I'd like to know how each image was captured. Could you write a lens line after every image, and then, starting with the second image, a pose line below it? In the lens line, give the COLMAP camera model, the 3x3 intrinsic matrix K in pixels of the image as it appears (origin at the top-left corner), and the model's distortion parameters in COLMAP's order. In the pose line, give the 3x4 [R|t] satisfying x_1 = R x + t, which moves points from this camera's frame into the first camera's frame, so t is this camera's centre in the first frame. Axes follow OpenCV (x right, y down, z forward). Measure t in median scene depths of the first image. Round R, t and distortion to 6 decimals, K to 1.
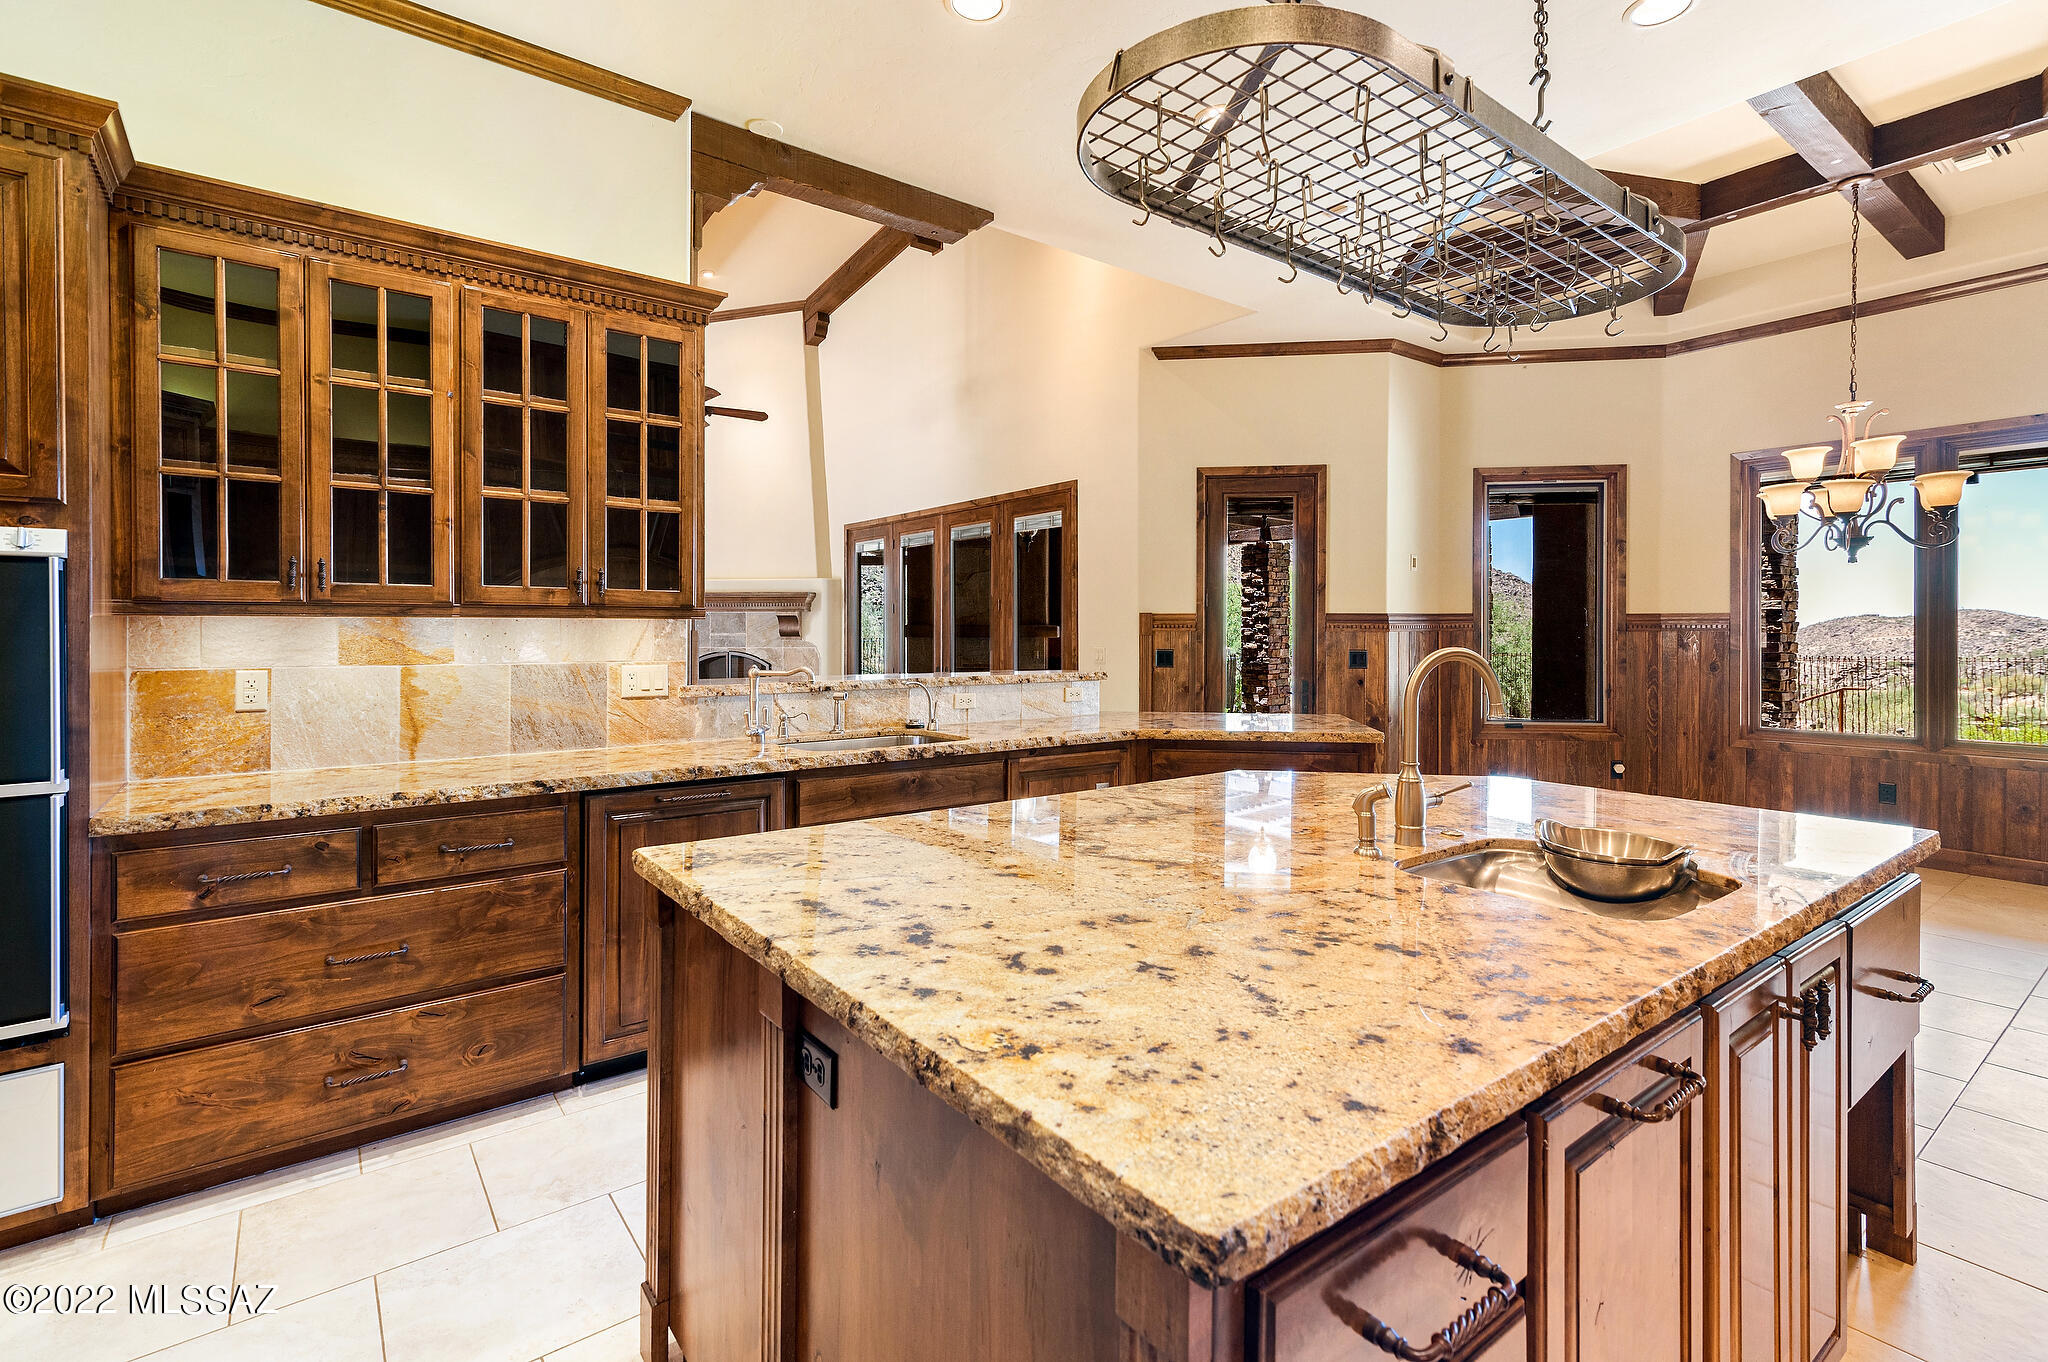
lens RADIAL K [[940.6, 0, 1020.3], [0, 940.6, 635.3], [0, 0, 1]] dist [0.015449, -0.000957]
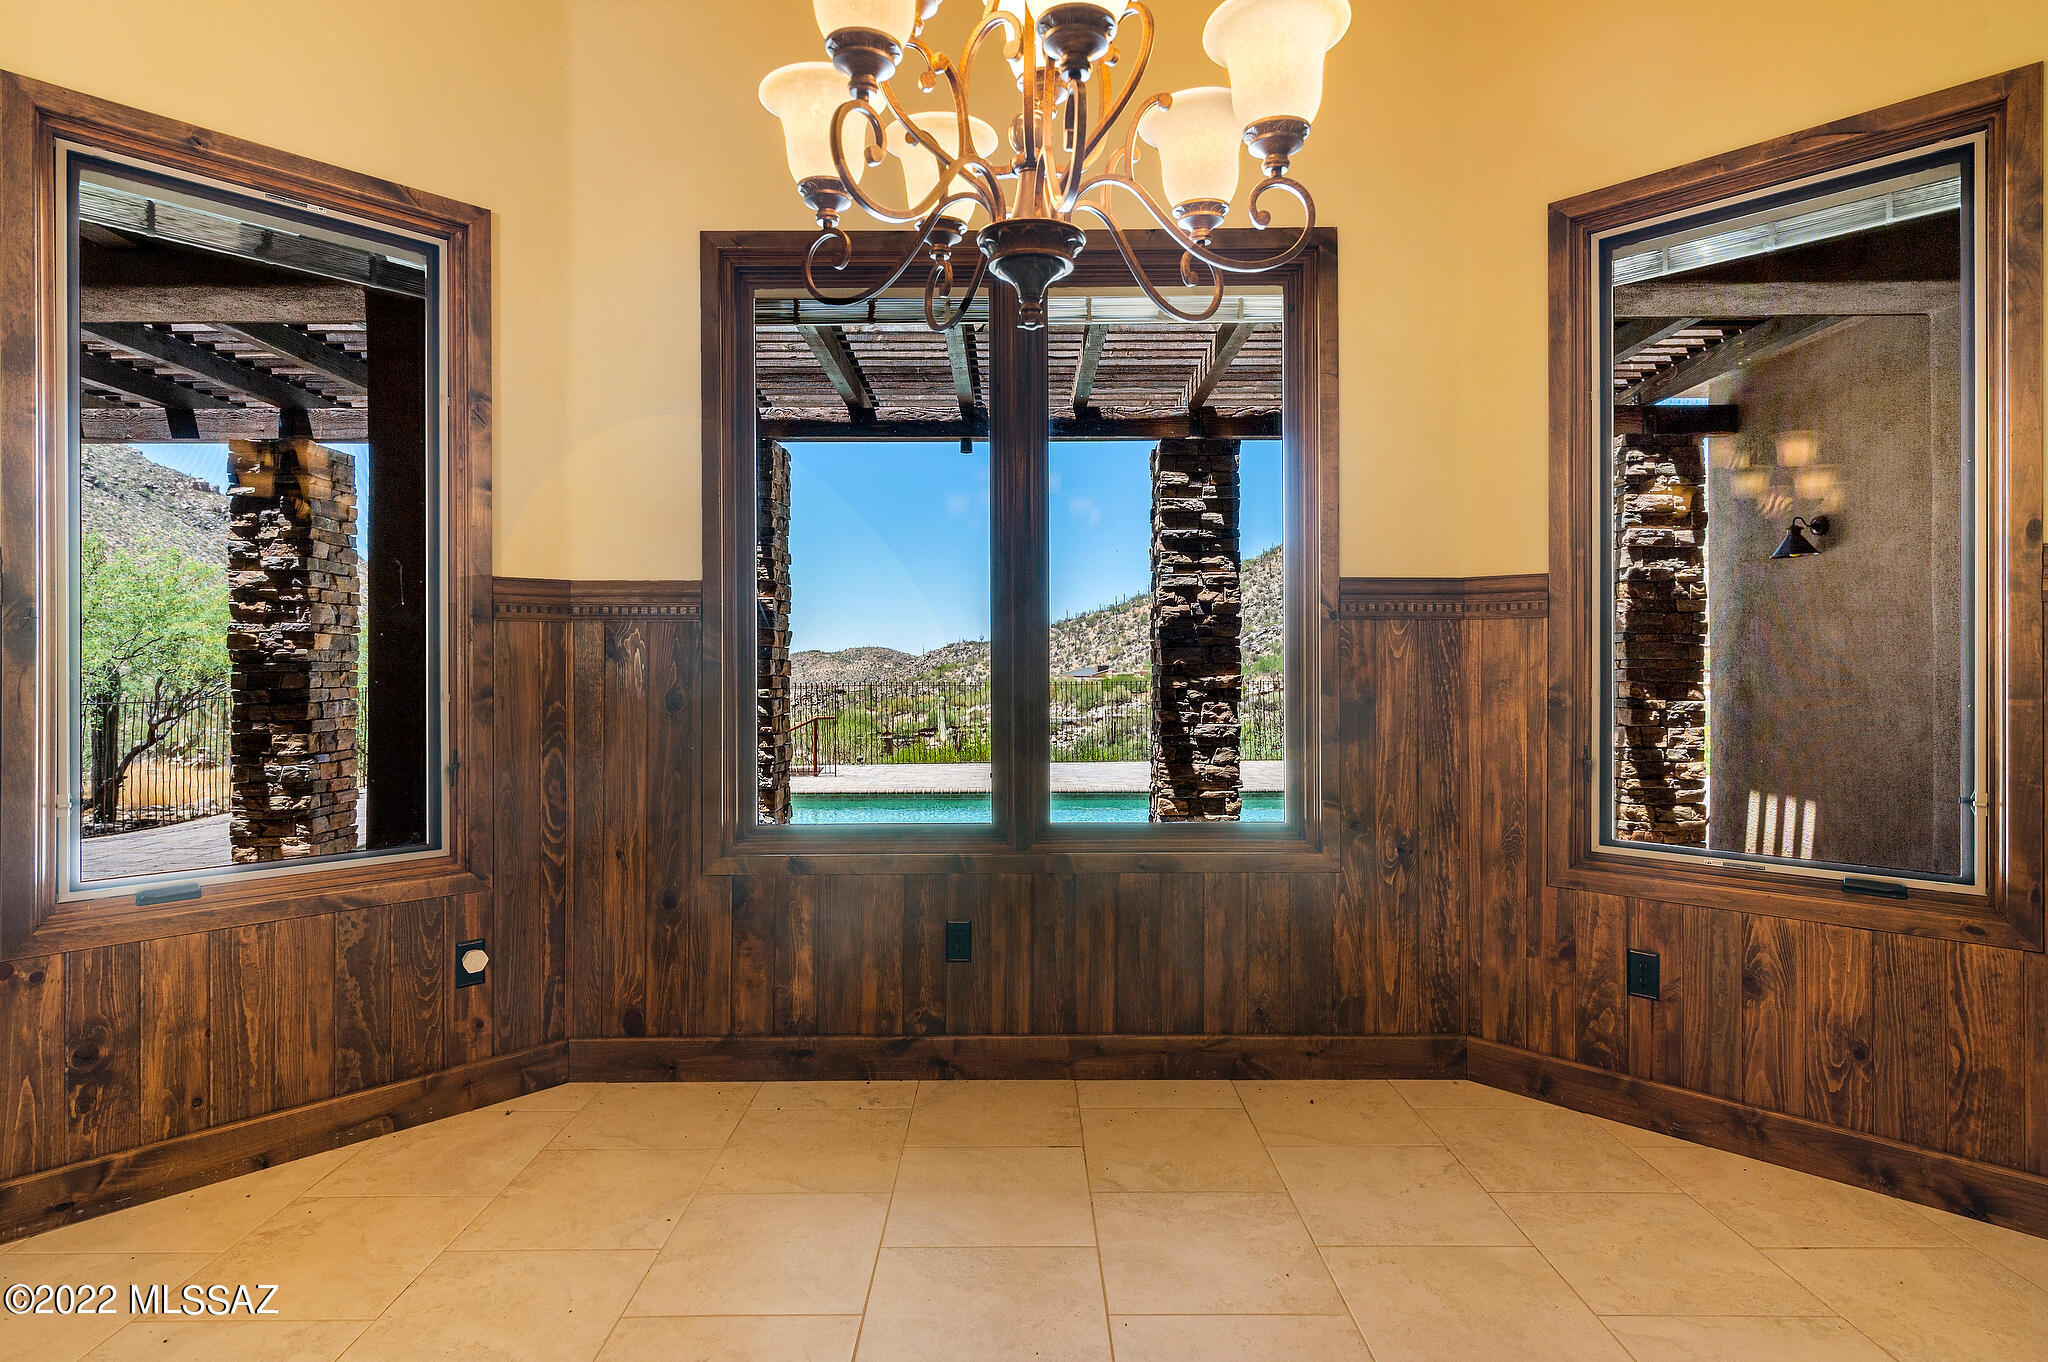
lens RADIAL K [[1092.3, 0, 1027.4], [0, 1092.3, 664.4], [0, 0, 1]] dist [-0.006322, -0.000687]
pose [[0.607386, -0.001991, 0.794405, 0.872543], [0.005884, 0.999981, -0.001993, 0.037564], [-0.794385, 0.005885, 0.607386, 1.140540]]
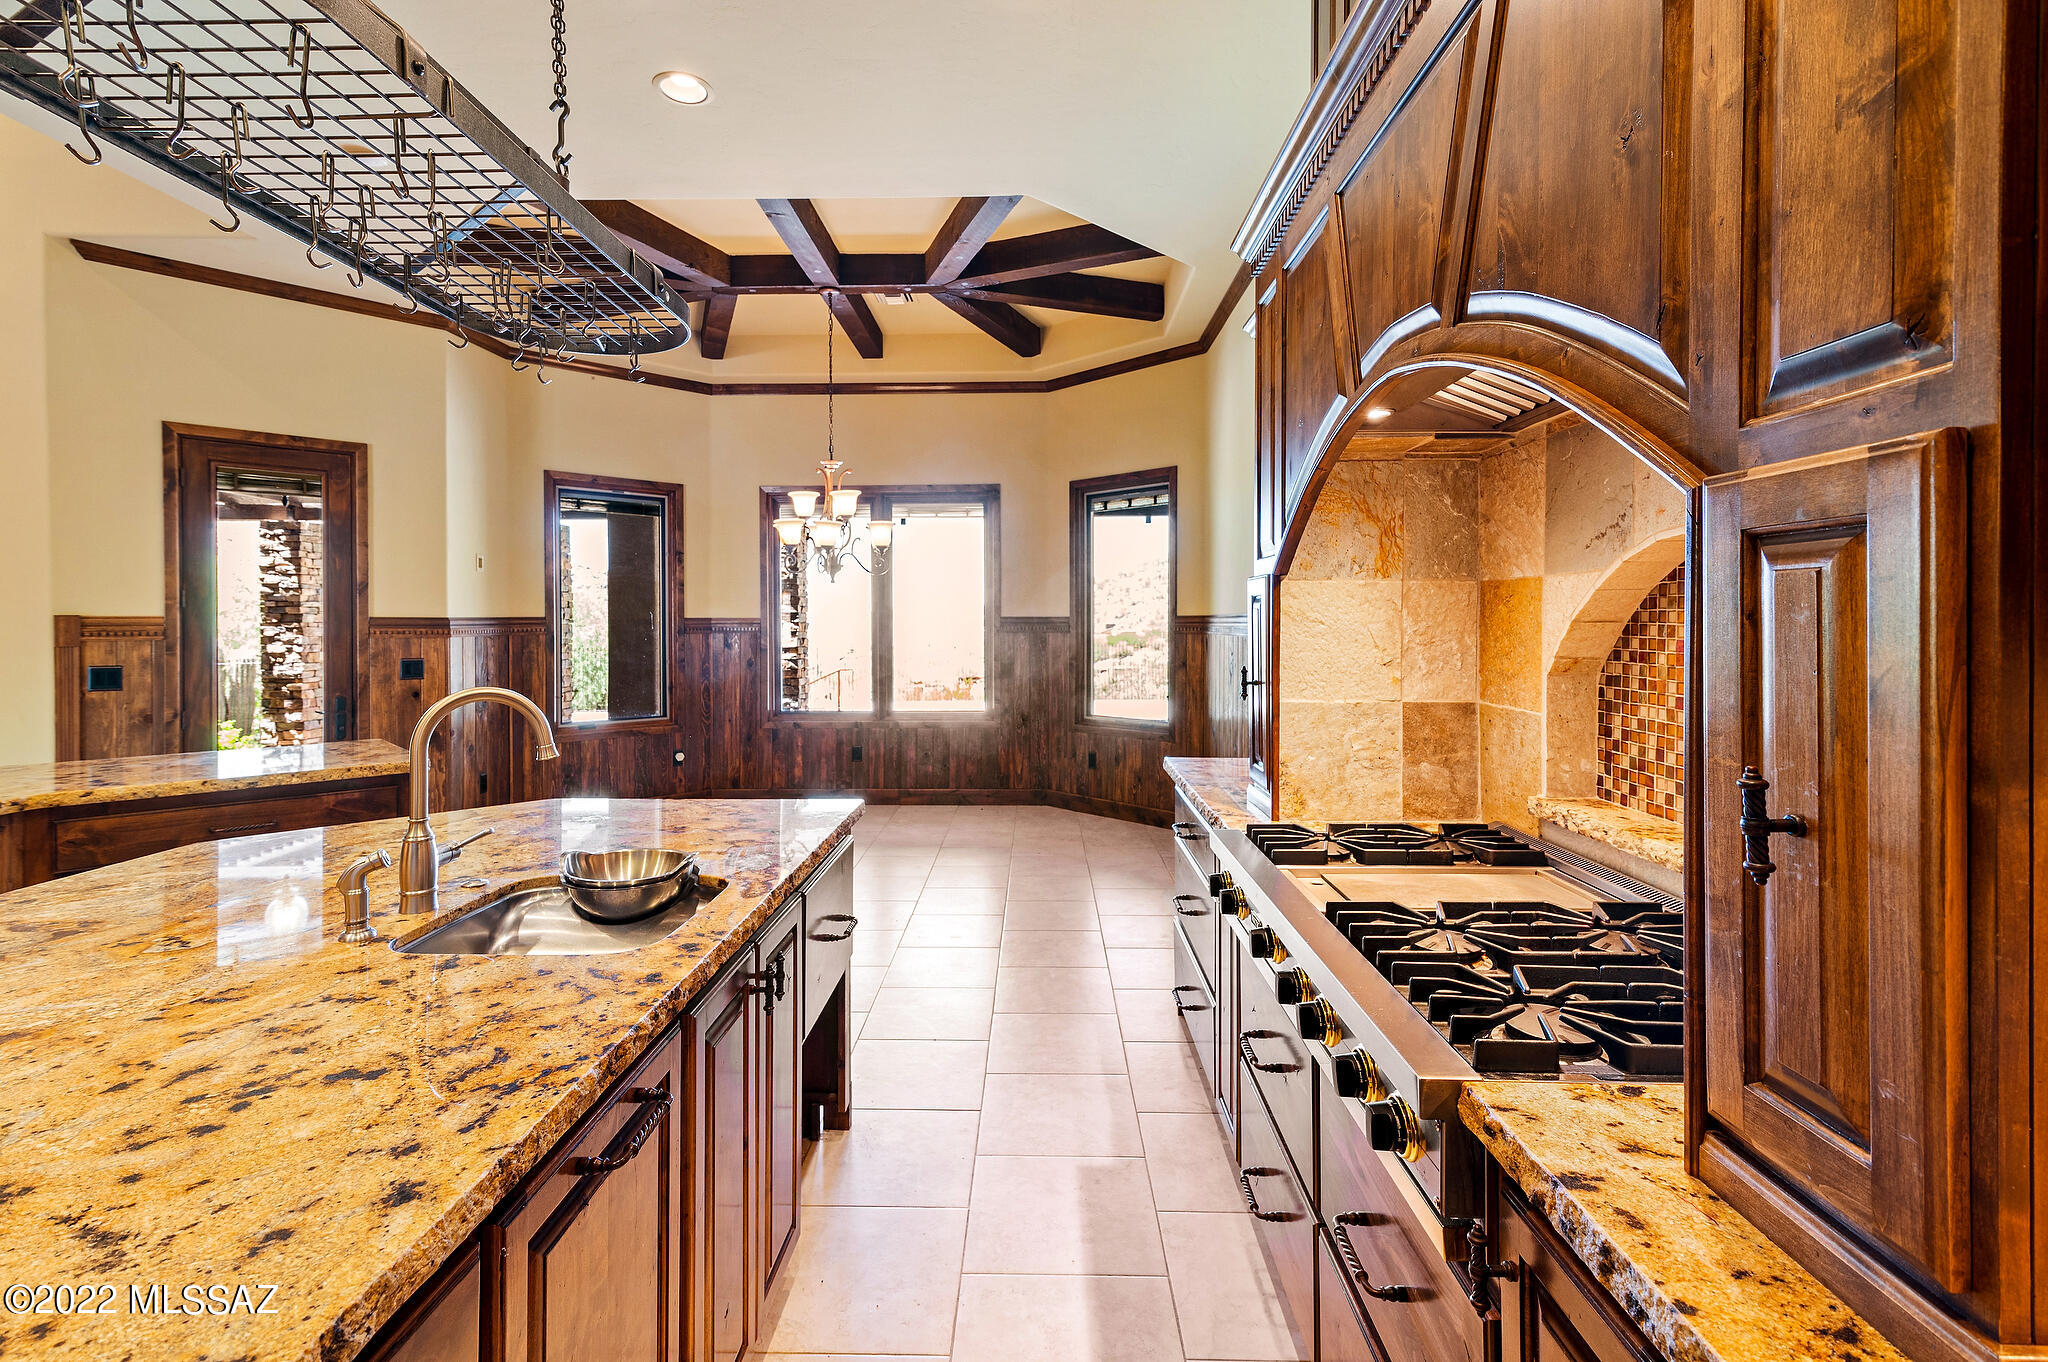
lens RADIAL K [[940.6, 0, 1016.6], [0, 940.6, 634.9], [0, 0, 1]] dist [0.015449, -0.000957]
pose [[0.621869, -0.008849, 0.783071, 0.026922], [0.005992, 0.999961, 0.006541, -0.016084], [-0.783099, 0.000625, 0.621897, 0.002315]]
